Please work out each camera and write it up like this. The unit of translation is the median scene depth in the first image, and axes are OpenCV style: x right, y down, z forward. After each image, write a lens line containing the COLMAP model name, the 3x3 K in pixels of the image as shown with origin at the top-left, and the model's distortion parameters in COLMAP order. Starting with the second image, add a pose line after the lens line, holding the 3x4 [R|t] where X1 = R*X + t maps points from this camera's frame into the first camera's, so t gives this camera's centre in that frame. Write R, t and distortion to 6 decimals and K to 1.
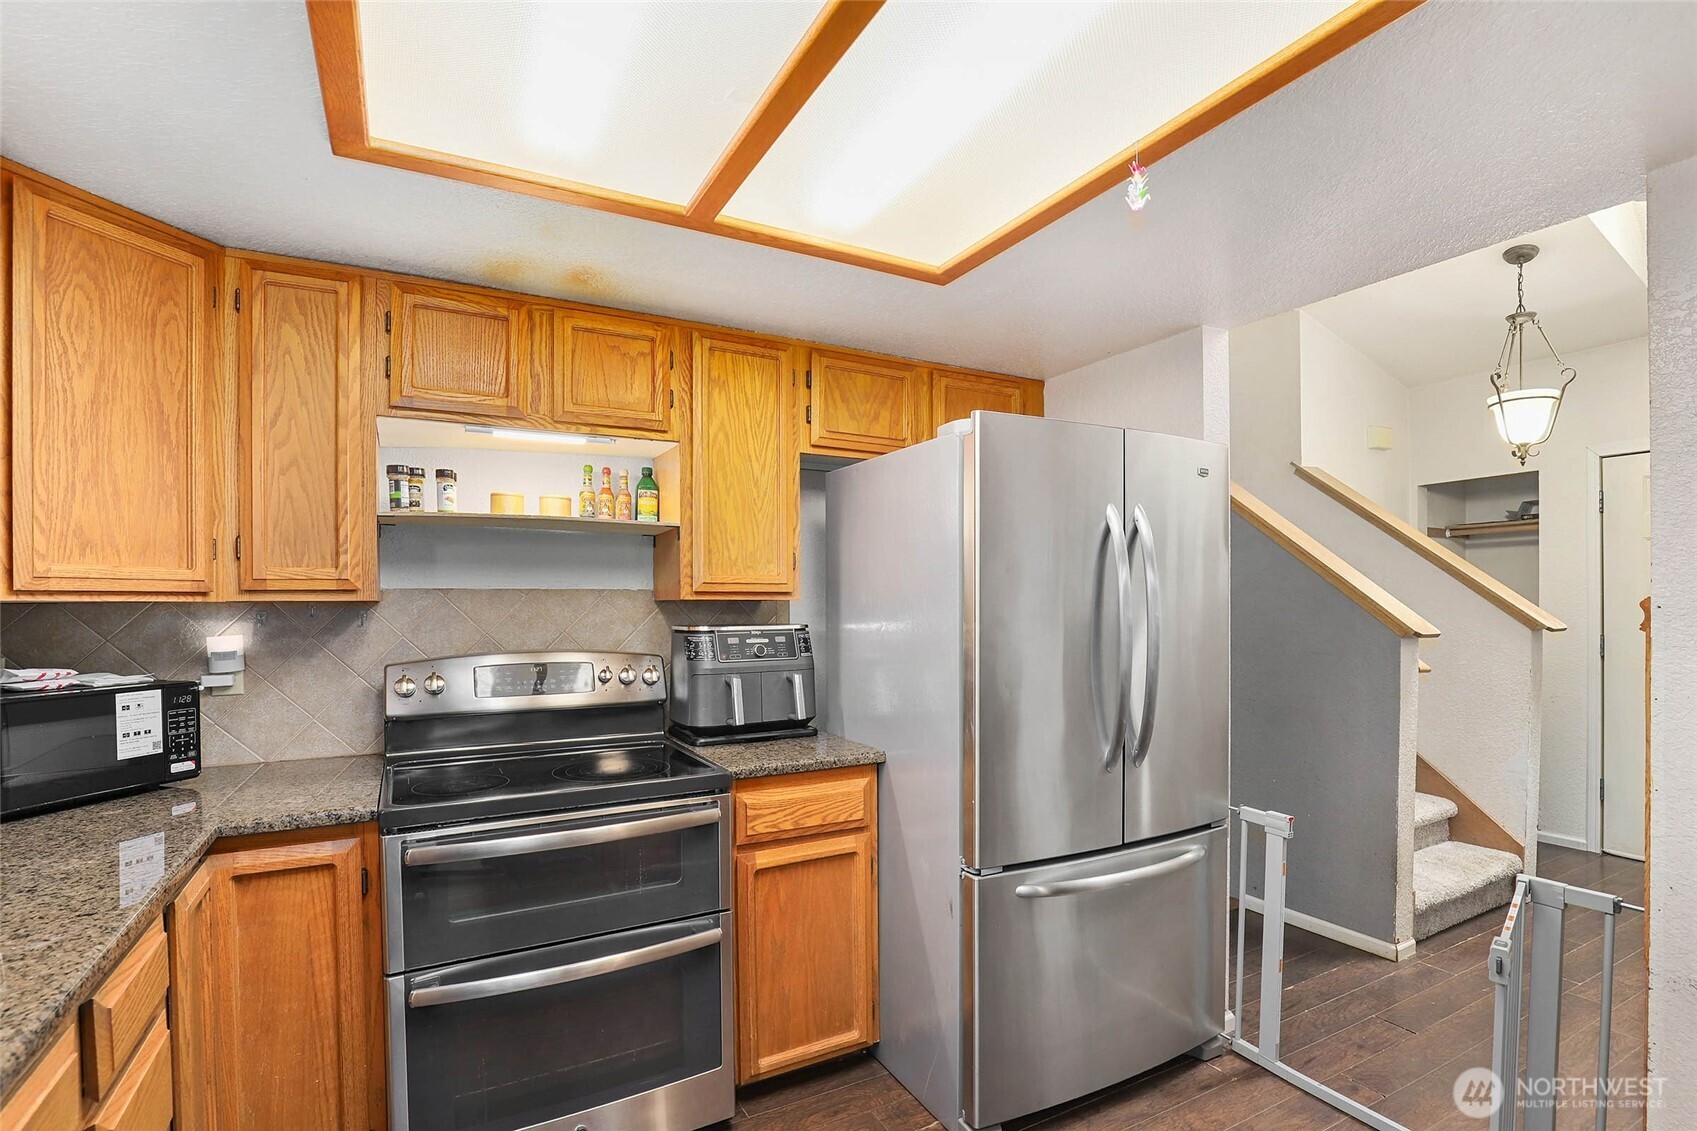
lens RADIAL K [[805.0, 0, 863.7], [0, 805.0, 606.7], [0, 0, 1]] dist [-0.034676, 0.001316]
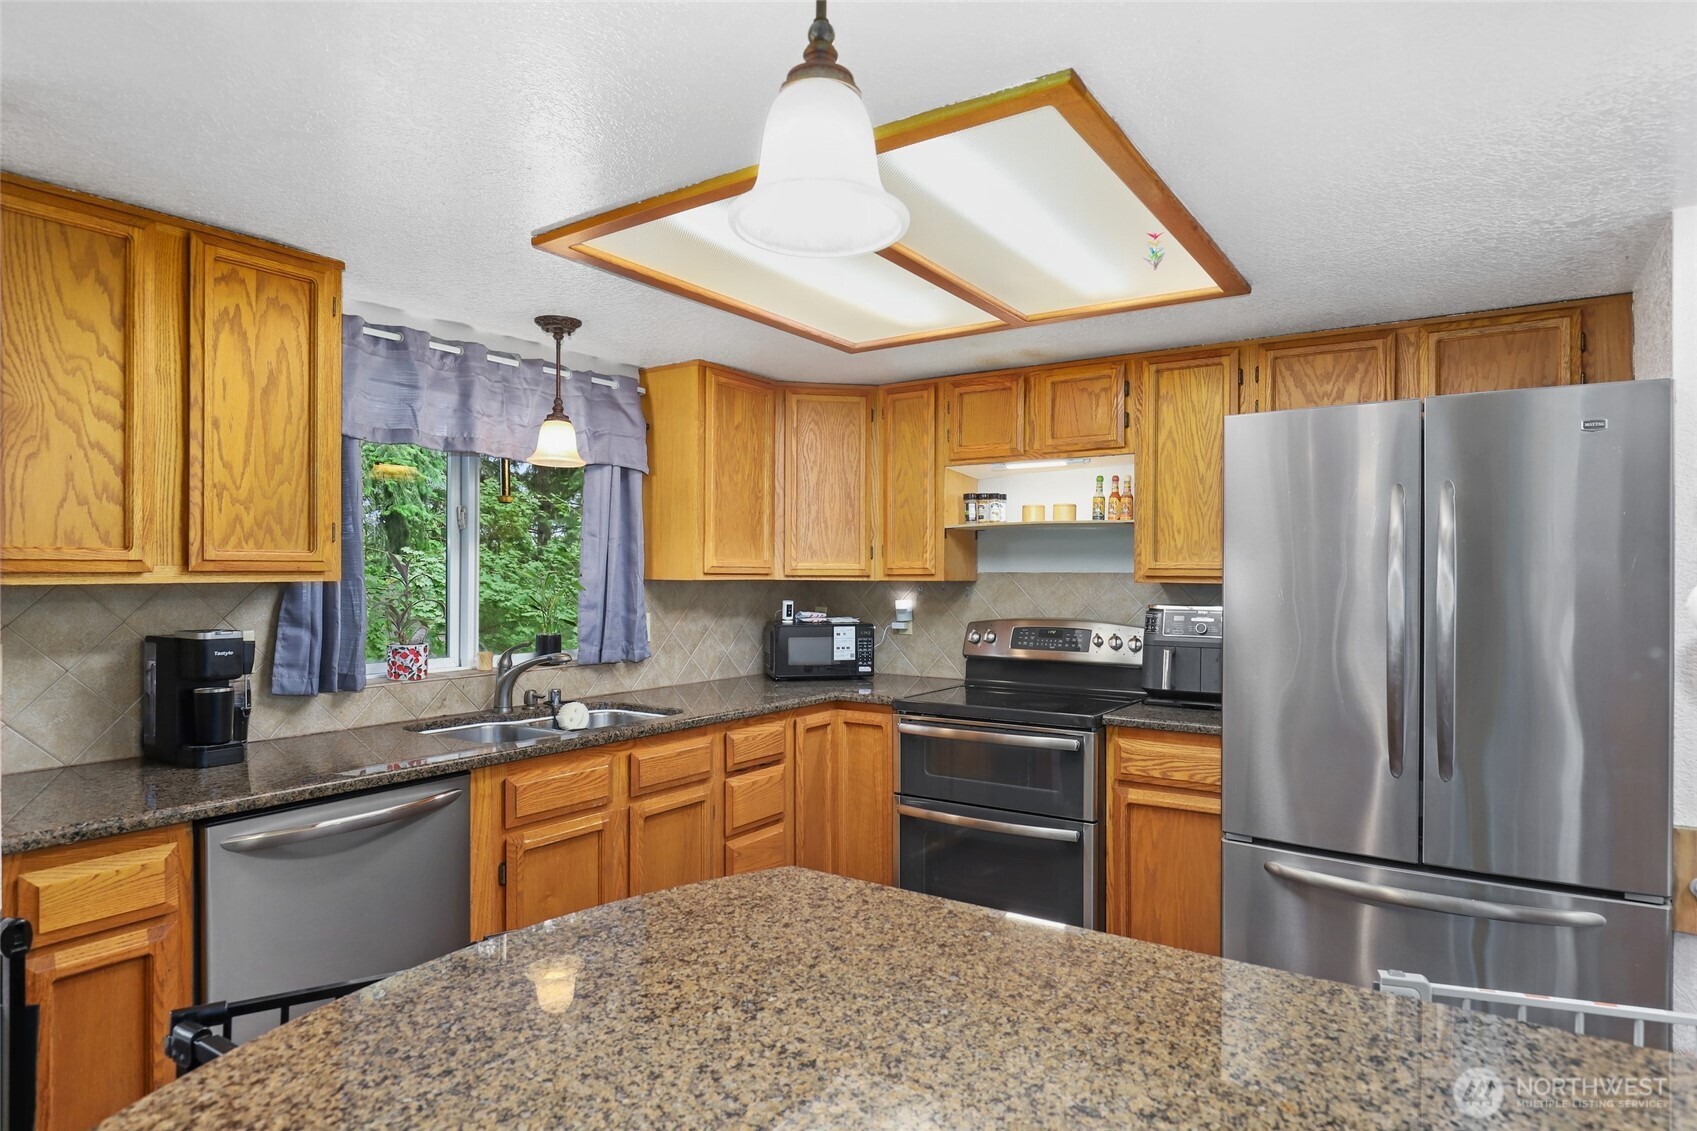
lens RADIAL K [[956.6, 0, 846.8], [0, 956.6, 572.3], [0, 0, 1]] dist [-0.004335, -0.000903]
pose [[0.448977, 0.004486, -0.893532, 0.977179], [-0.011470, 0.999934, -0.000743, -0.019930], [0.893470, 0.010582, 0.448999, -0.051099]]
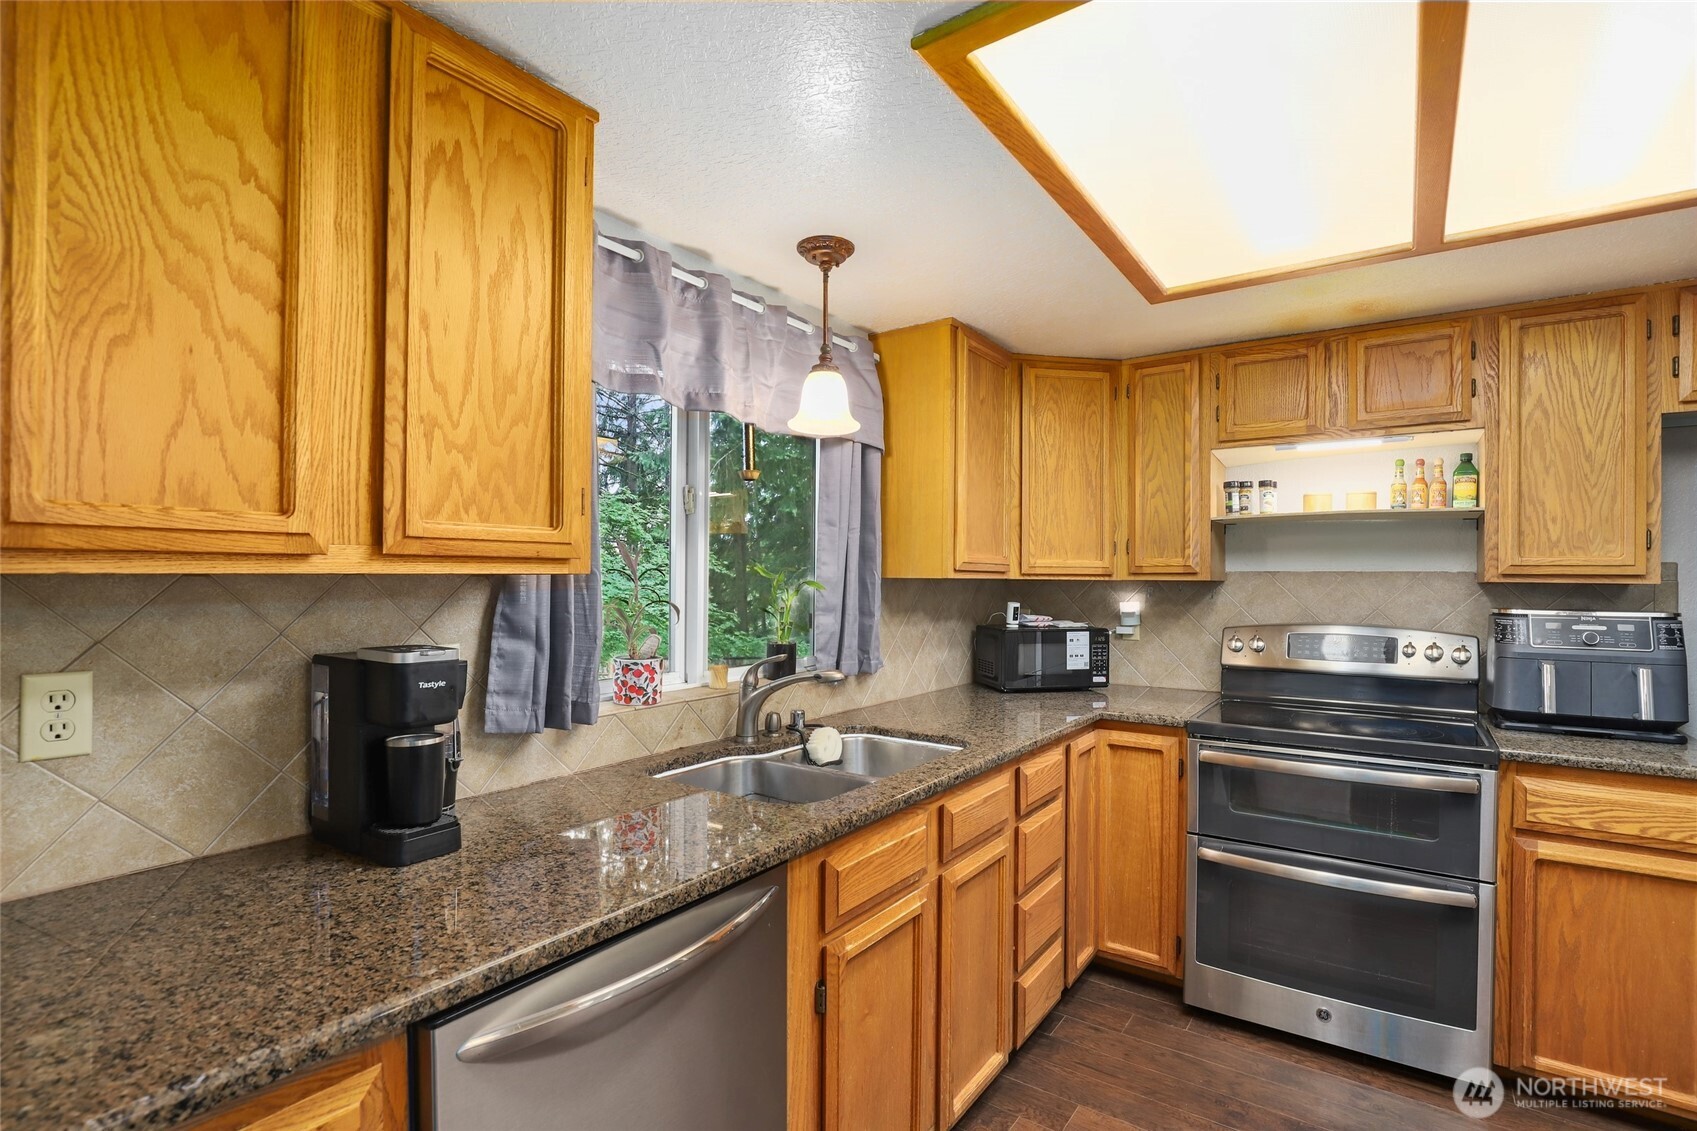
lens RADIAL K [[787.9, 0, 854.7], [0, 787.9, 578.9], [0, 0, 1]] dist [-0.029442, 0.004207]
pose [[0.433108, 0.007096, -0.901314, 0.347161], [-0.014302, 0.999897, 0.001000, -0.002601], [0.901229, 0.012458, 0.433165, -0.163587]]
